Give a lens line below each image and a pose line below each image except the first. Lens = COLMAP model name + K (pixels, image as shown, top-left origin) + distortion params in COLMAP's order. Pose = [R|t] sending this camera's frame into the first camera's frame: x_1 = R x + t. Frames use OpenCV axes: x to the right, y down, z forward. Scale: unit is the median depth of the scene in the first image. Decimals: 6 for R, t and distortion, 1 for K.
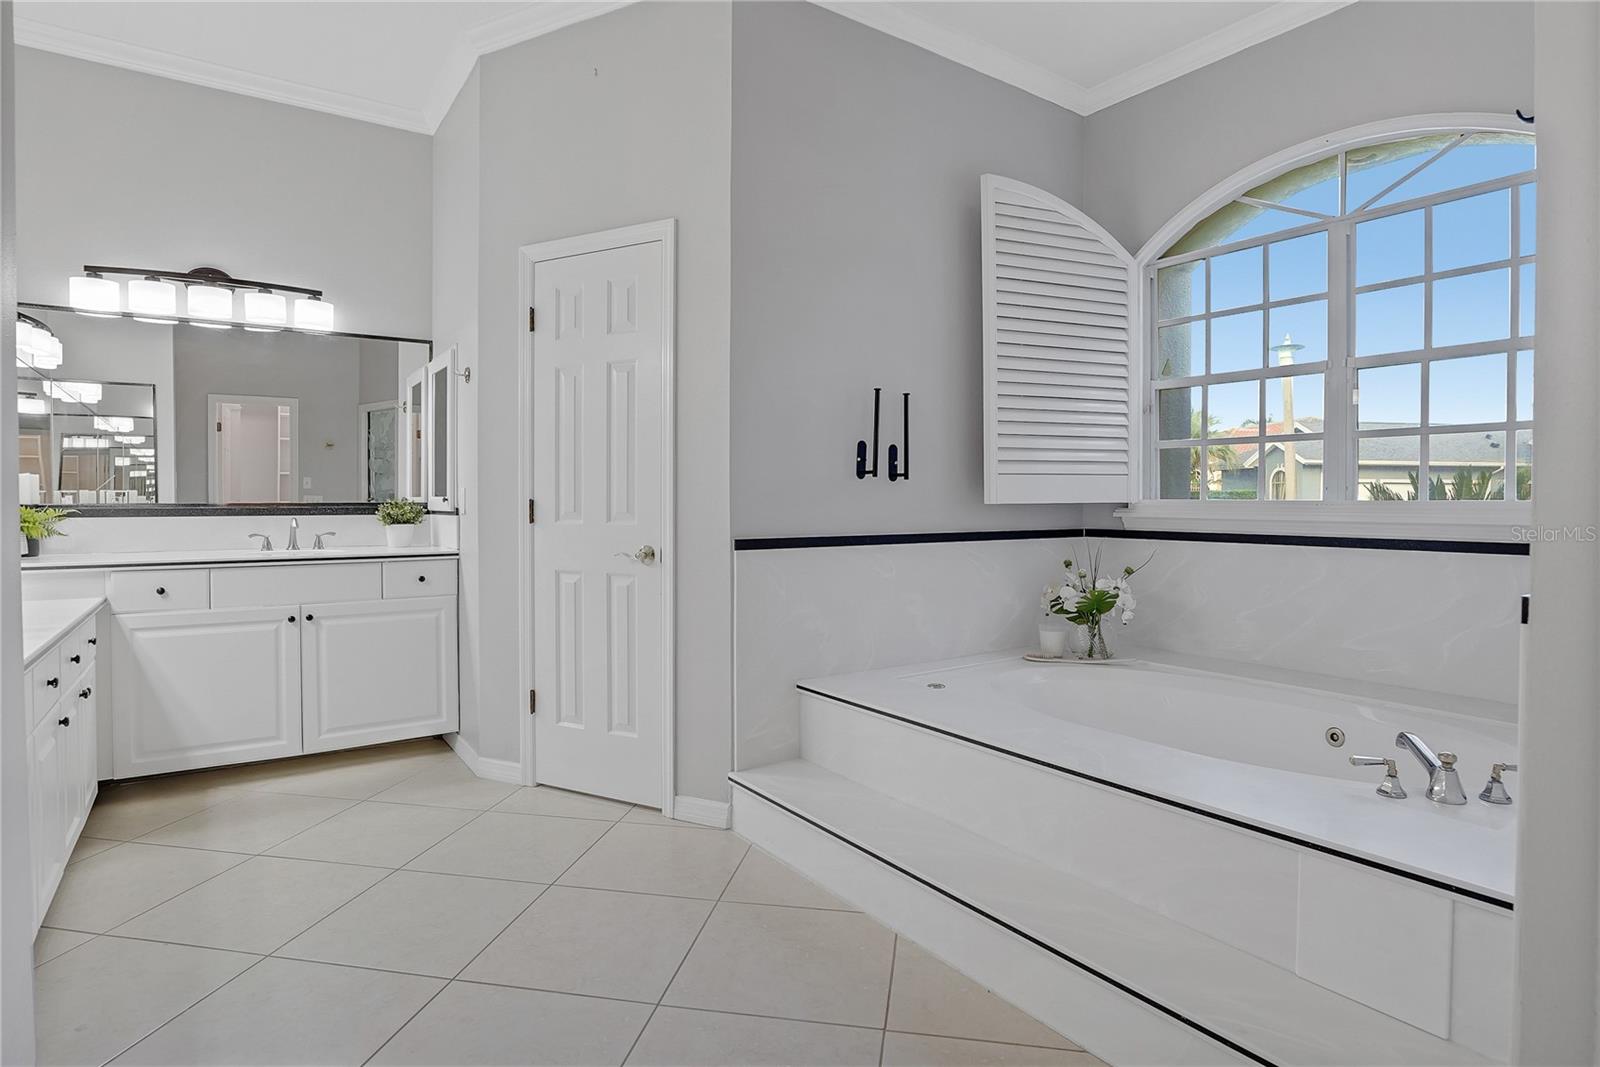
lens RADIAL K [[857.4, 0, 802.3], [0, 857.4, 499.6], [0, 0, 1]] dist [-0.055787, 0.023626]
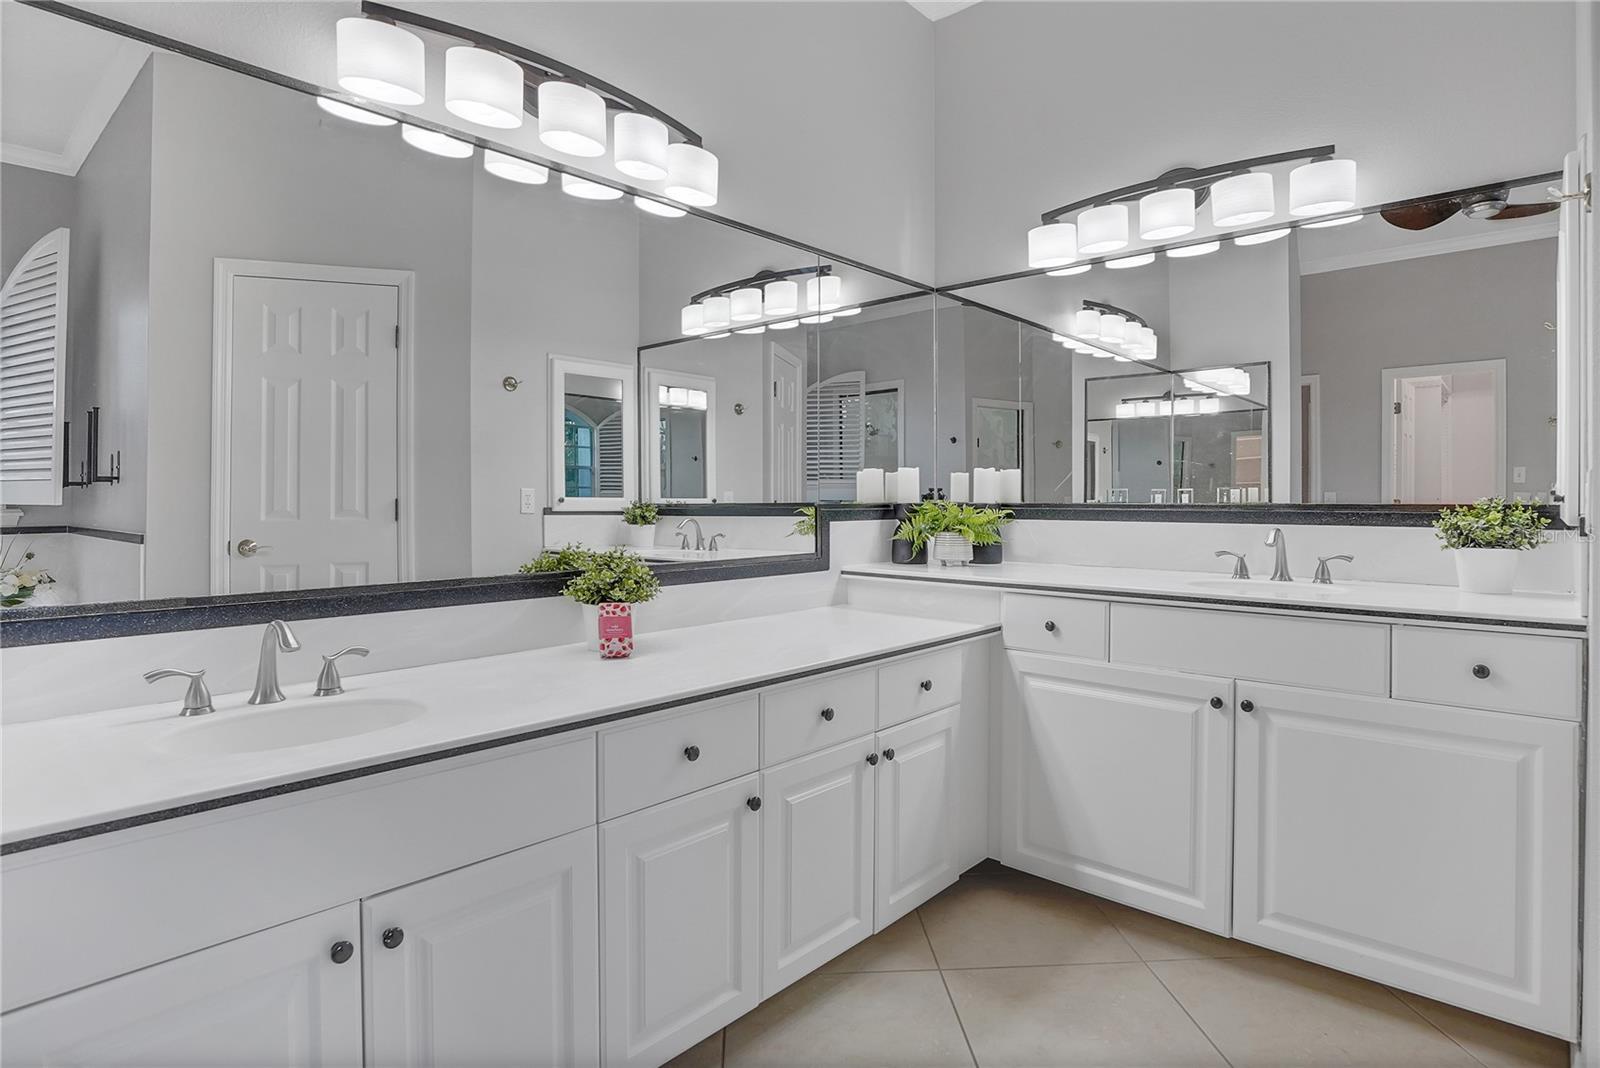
lens RADIAL K [[857.4, 0, 802.3], [0, 857.4, 500.1], [0, 0, 1]] dist [-0.055787, 0.023626]
pose [[0.236978, 0.004383, -0.971505, -0.075257], [-0.001582, 0.999990, 0.004125, -0.000686], [0.971514, 0.000559, 0.236983, 0.417316]]
